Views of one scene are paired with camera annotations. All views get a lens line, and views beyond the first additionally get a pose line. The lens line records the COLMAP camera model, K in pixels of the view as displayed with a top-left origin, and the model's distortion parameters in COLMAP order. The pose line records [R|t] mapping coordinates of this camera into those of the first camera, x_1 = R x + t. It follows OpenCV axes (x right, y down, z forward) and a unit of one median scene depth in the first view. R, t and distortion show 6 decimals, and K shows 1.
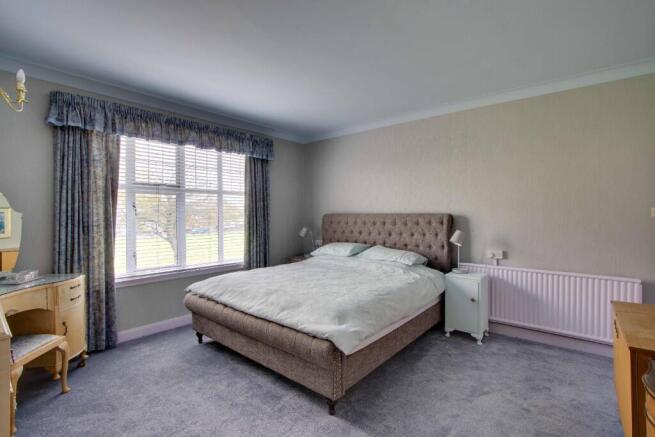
lens RADIAL K [[306.9, 0, 327.8], [0, 306.9, 217.3], [0, 0, 1]] dist [-0.011110, 0.000444]
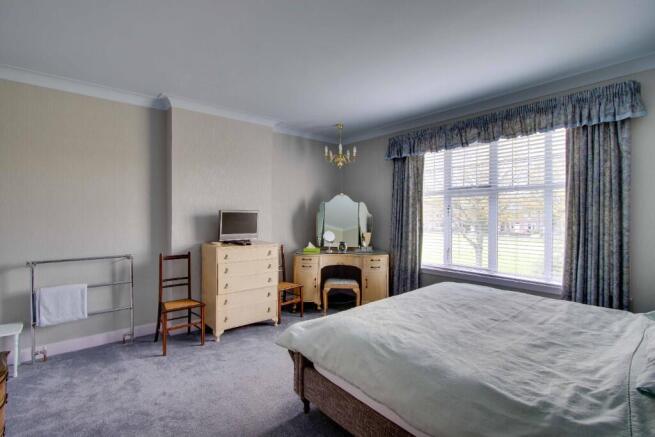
lens RADIAL K [[319.4, 0, 329.2], [0, 319.4, 217.4], [0, 0, 1]] dist [-0.005763, 0.000398]
pose [[-0.190674, 0.012917, -0.981568, 0.581088], [-0.013041, 0.999792, 0.015690, -0.013567], [0.981567, 0.015792, -0.190466, 0.708569]]
